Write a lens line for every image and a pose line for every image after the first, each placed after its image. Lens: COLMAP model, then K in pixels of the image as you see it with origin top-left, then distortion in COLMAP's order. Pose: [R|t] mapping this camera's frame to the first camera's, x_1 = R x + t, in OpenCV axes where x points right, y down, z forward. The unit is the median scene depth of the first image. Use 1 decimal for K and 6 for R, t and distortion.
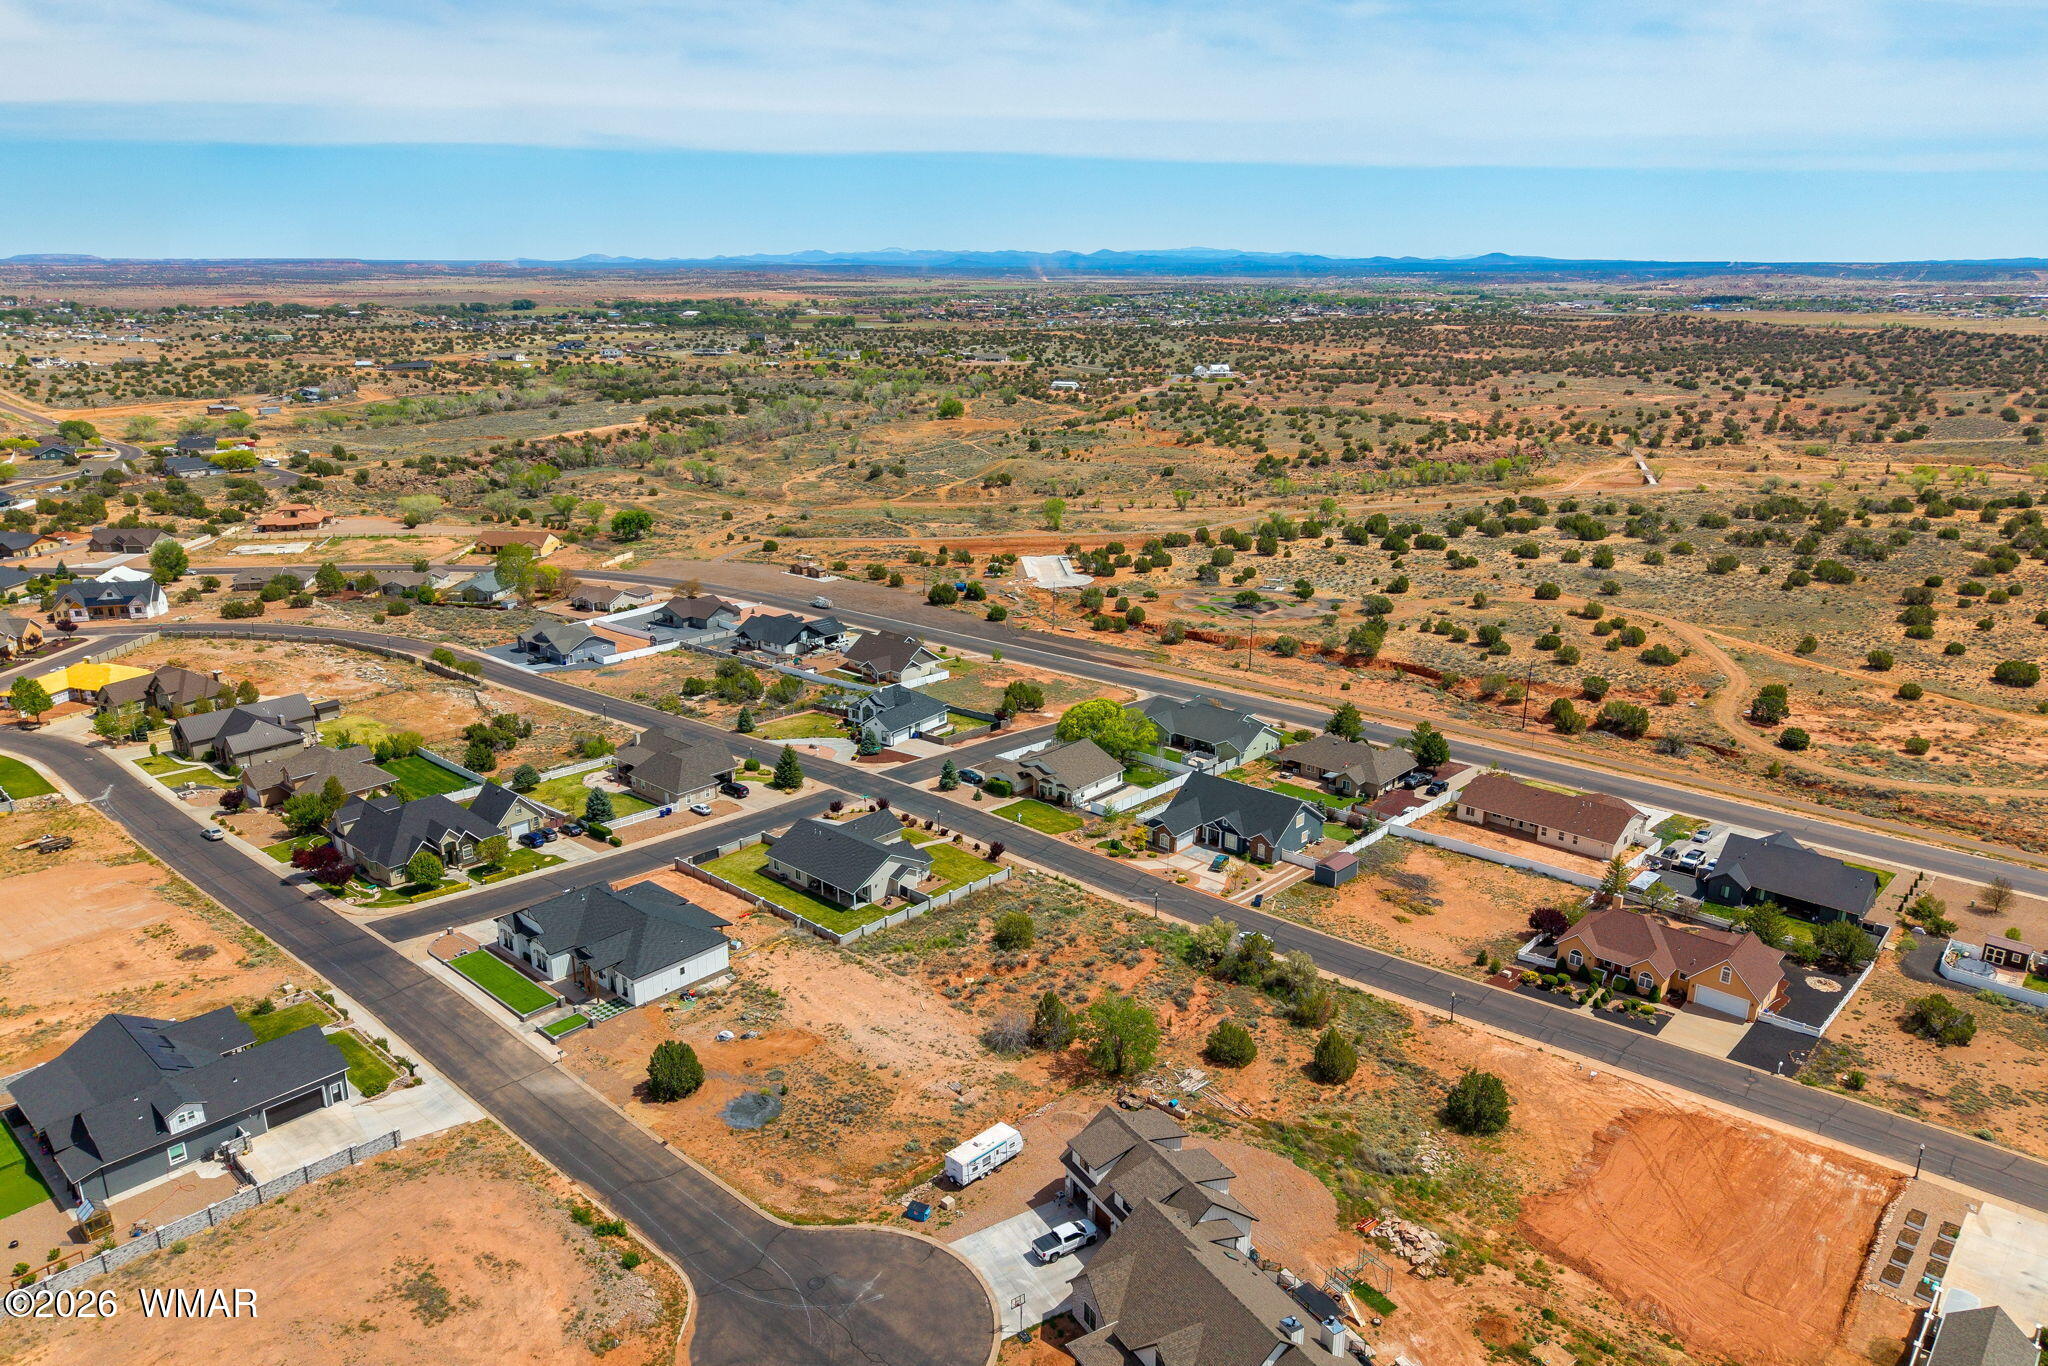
lens RADIAL K [[1356.9, 0, 1017.0], [0, 1356.9, 678.6], [0, 0, 1]] dist [0.107765, -0.171254]
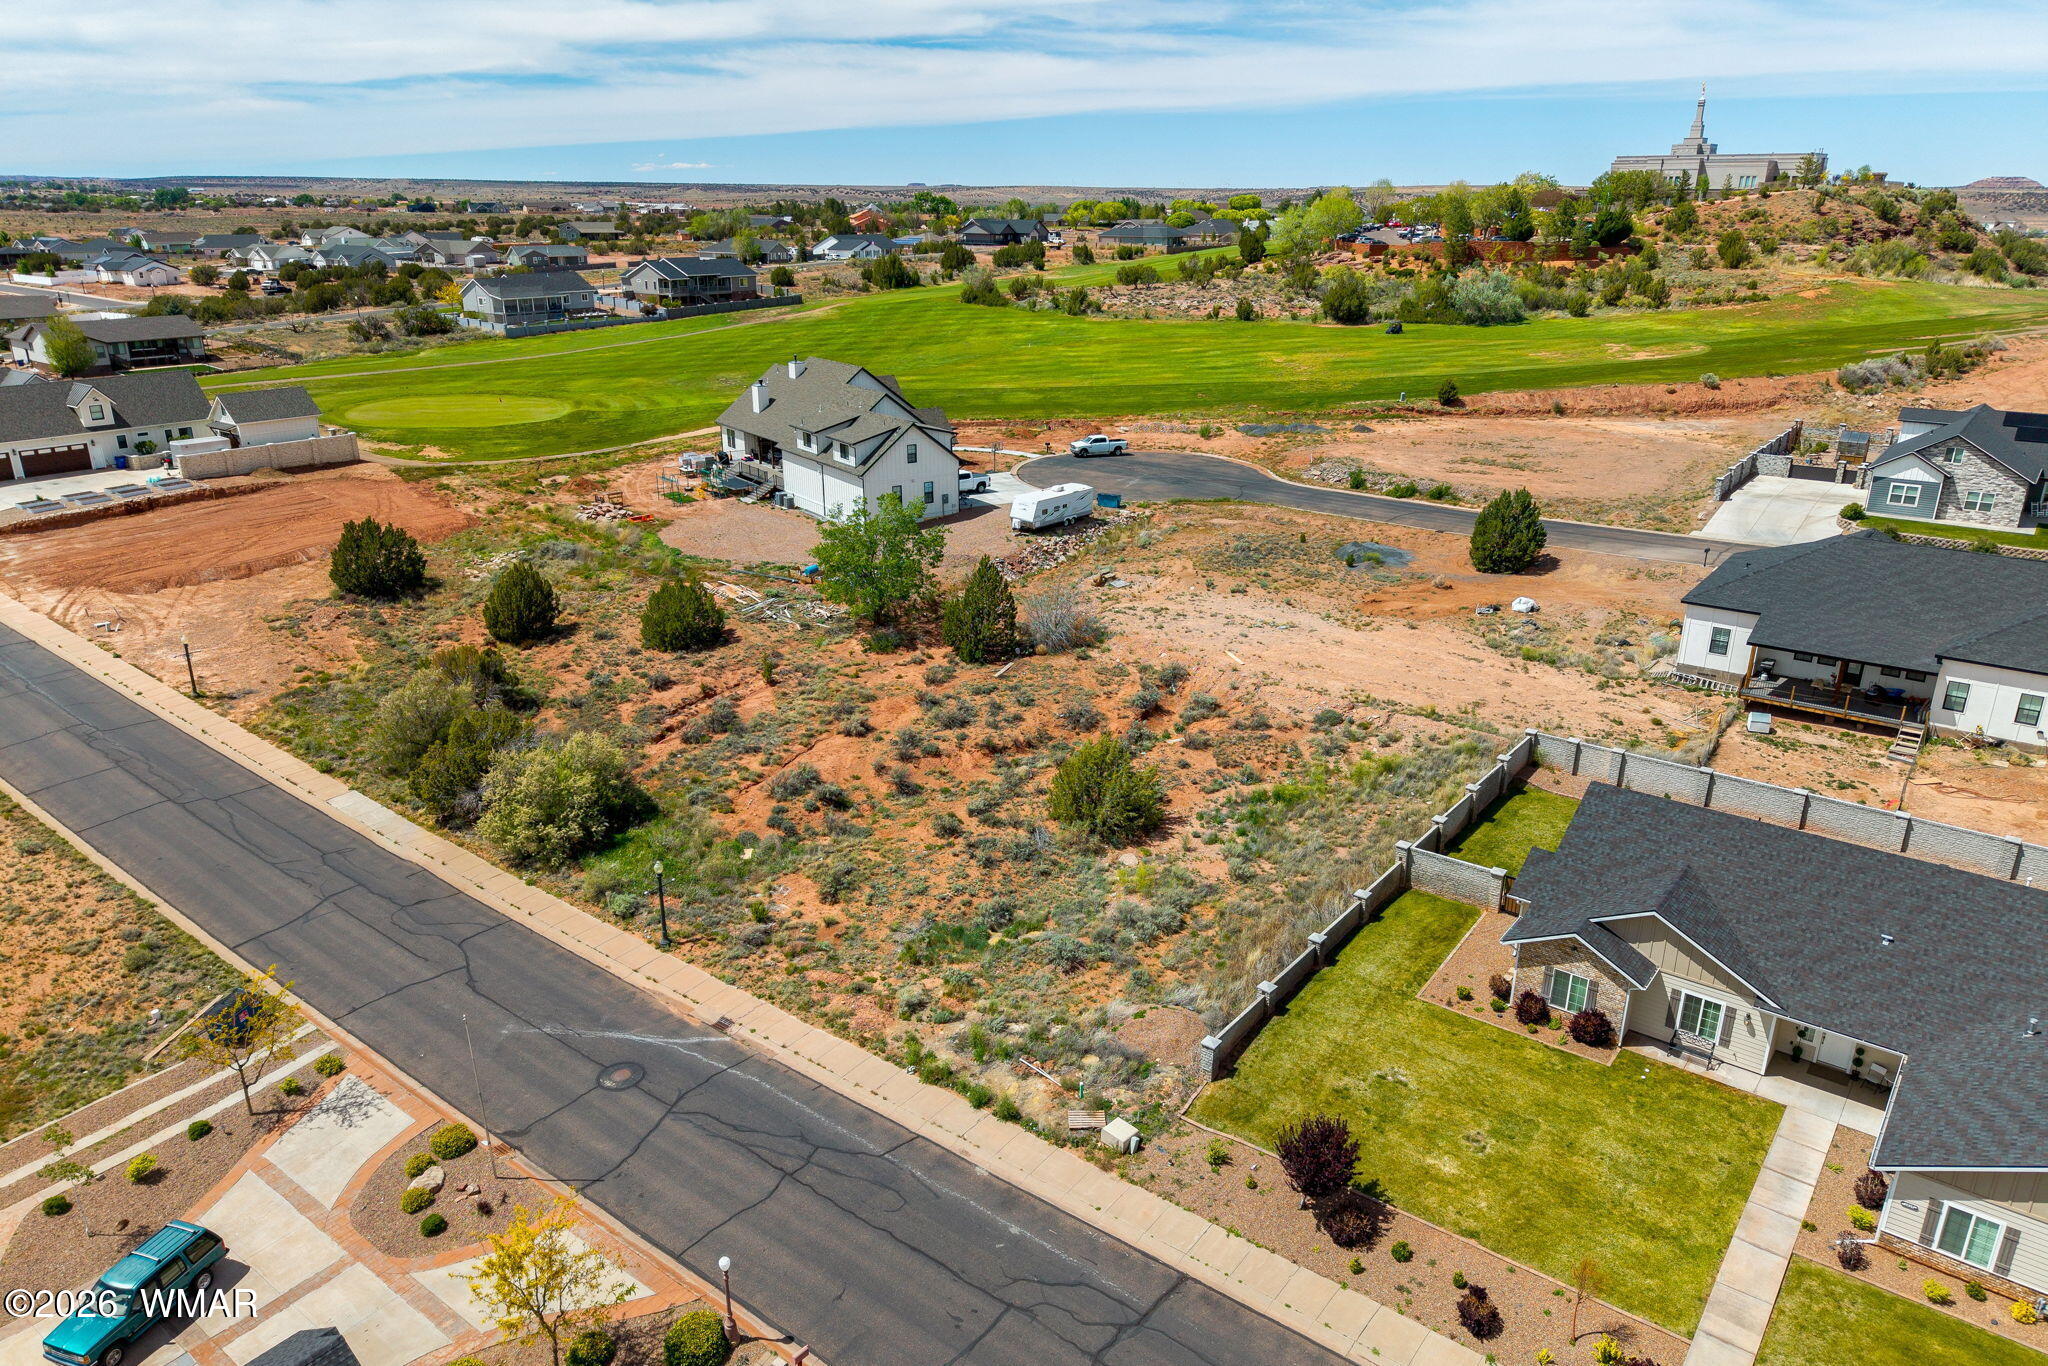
lens RADIAL K [[1364.4, 0, 1020.0], [0, 1364.4, 683.2], [0, 0, 1]] dist [0.040049, -0.039456]
pose [[-0.996731, 0.022885, -0.077484, 0.041167], [-0.027119, 0.808637, 0.587683, -0.044686], [0.076105, 0.587863, -0.805372, 1.080769]]
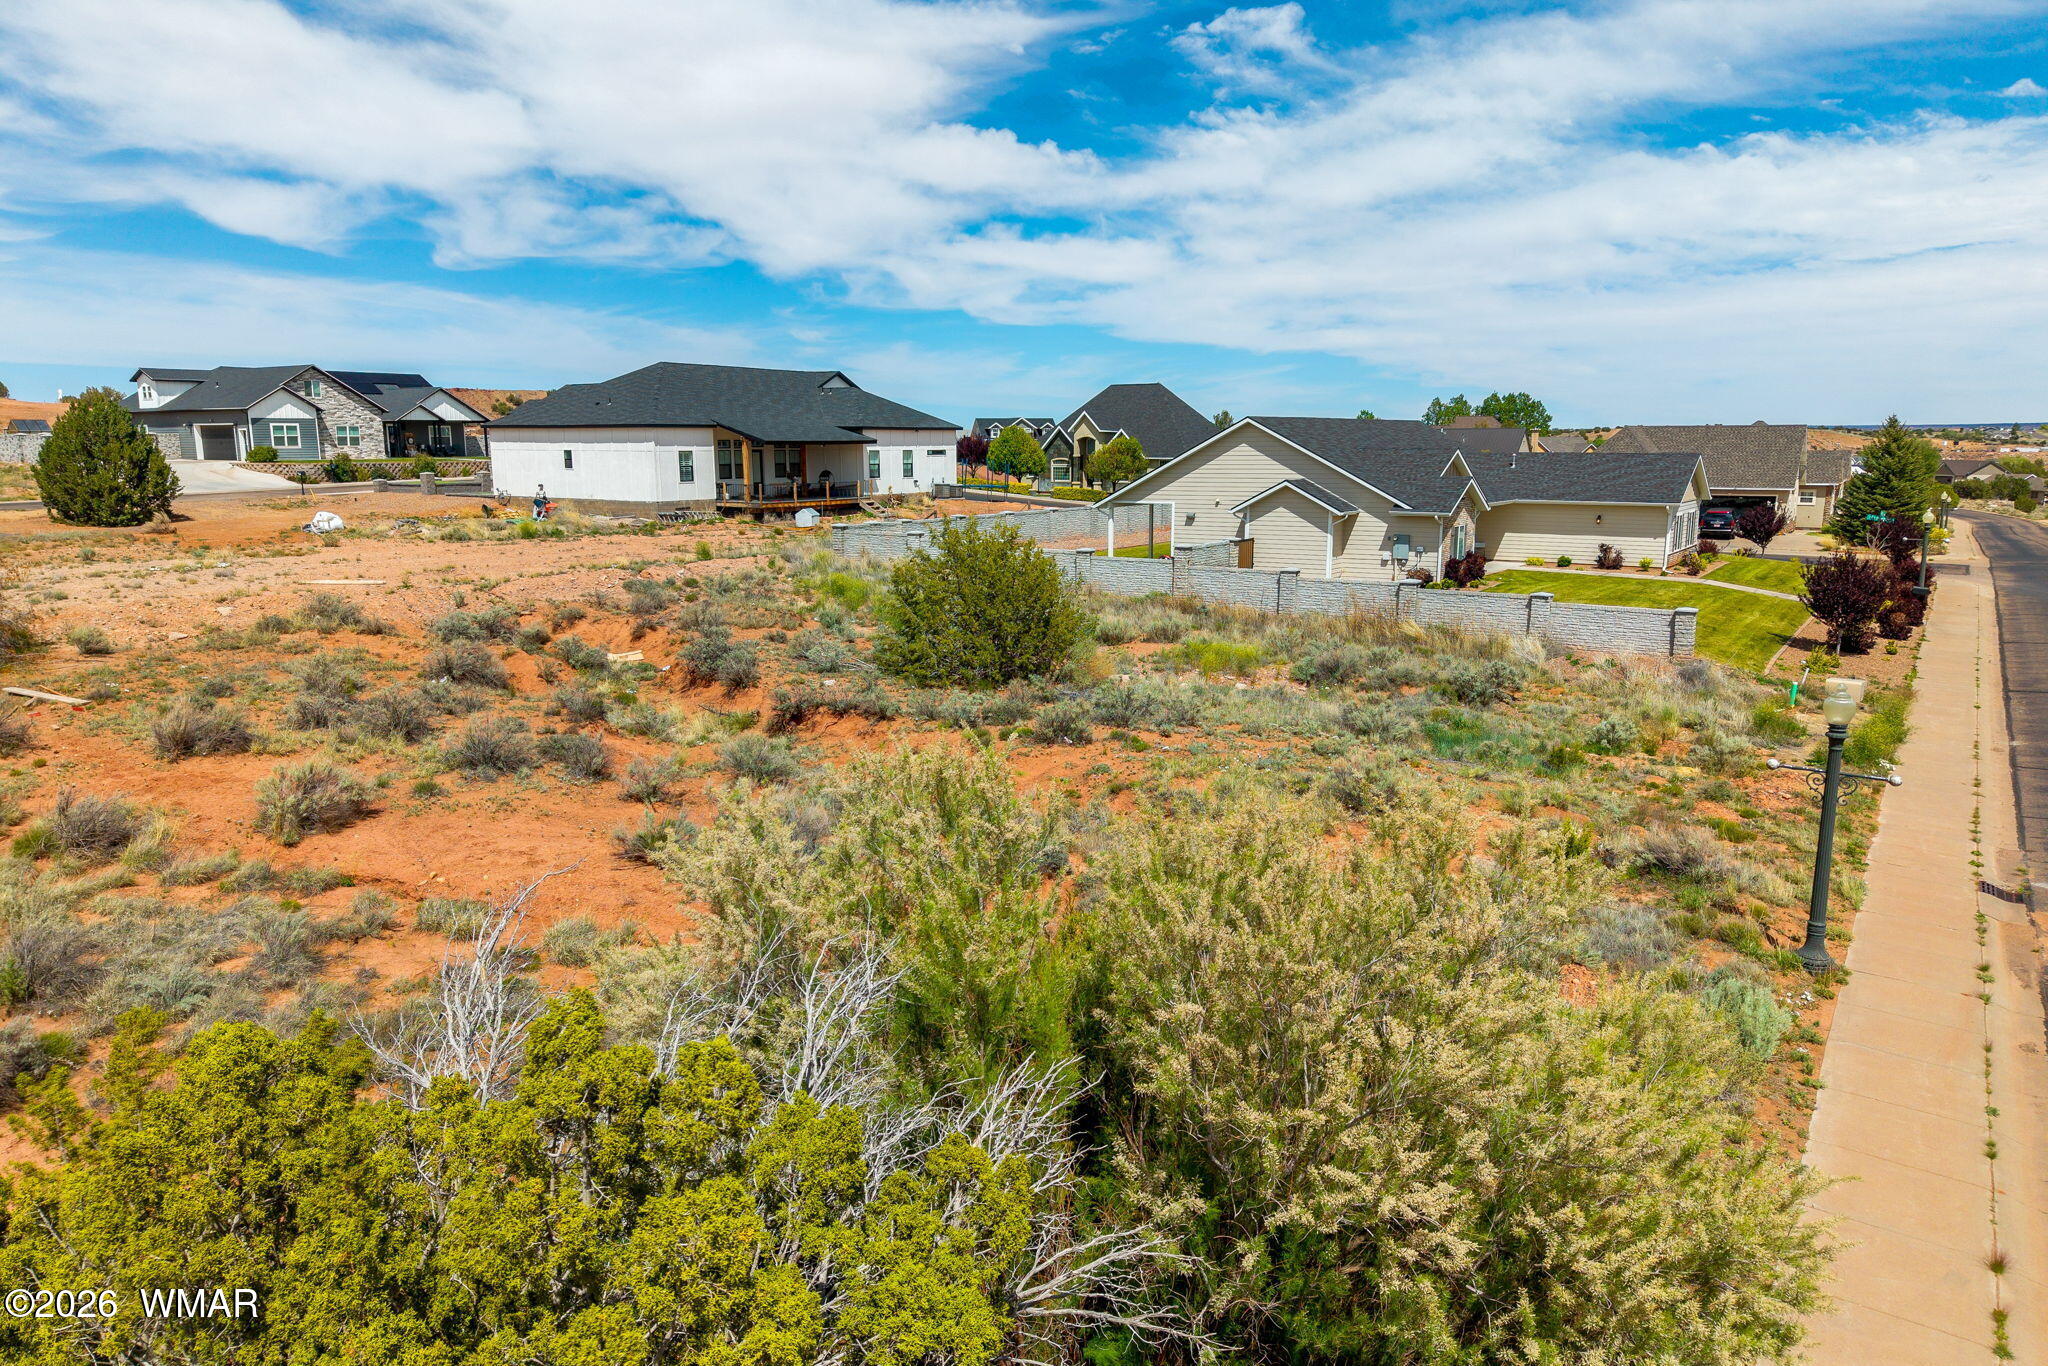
lens RADIAL K [[1349.7, 0, 1030.2], [0, 1349.7, 682.7], [0, 0, 1]] dist [0.043795, -0.063555]
pose [[0.153877, 0.168502, -0.973616, 0.162190], [-0.281123, 0.952096, 0.120347, 0.143507], [0.947255, 0.255187, 0.193875, 0.821573]]
